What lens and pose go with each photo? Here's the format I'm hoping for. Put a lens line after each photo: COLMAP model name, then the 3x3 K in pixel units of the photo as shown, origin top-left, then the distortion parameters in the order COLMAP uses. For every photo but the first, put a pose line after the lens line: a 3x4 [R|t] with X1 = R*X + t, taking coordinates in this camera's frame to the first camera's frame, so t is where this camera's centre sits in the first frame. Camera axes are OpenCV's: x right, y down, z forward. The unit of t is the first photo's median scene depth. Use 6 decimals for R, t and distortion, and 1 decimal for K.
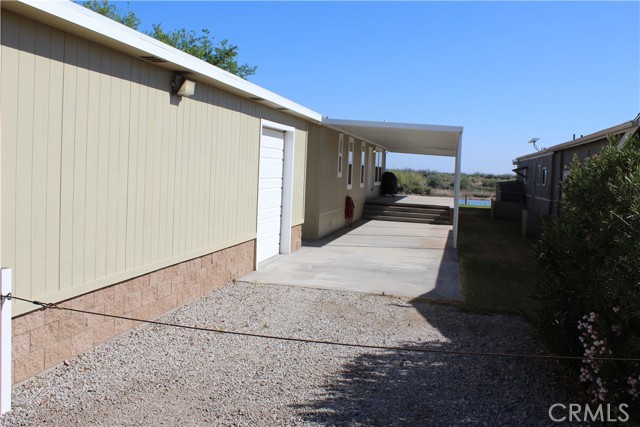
lens RADIAL K [[667.8, 0, 319.4], [0, 667.8, 213.3], [0, 0, 1]] dist [-0.095394, 0.000000]
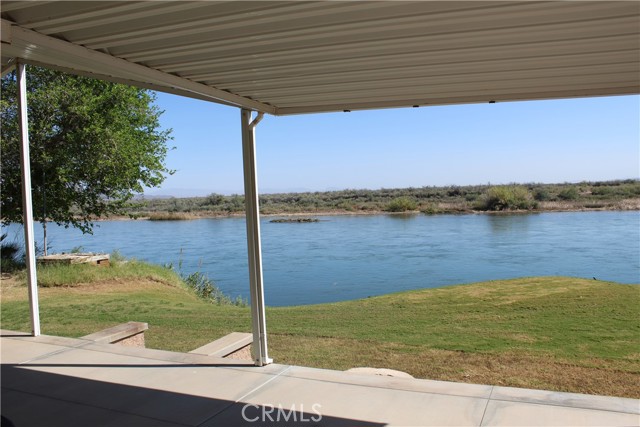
lens RADIAL K [[551.3, 0, 320.9], [0, 551.3, 212.7], [0, 0, 1]] dist [-0.123692, 0.032131]
pose [[0.974051, -0.076010, -0.213183, 0.031706], [0.069114, 0.996821, -0.039627, -0.014207], [0.215517, 0.023864, 0.976208, 0.195375]]
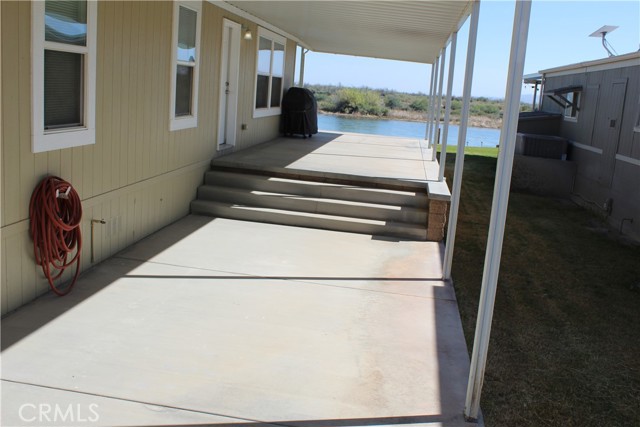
lens RADIAL K [[667.8, 0, 320.5], [0, 667.8, 213.1], [0, 0, 1]] dist [-0.095394, 0.000000]
pose [[0.997480, 0.018730, 0.068436, 0.015640], [-0.027003, 0.992159, 0.122029, -0.005475], [-0.065613, -0.123569, 0.990164, 0.089825]]
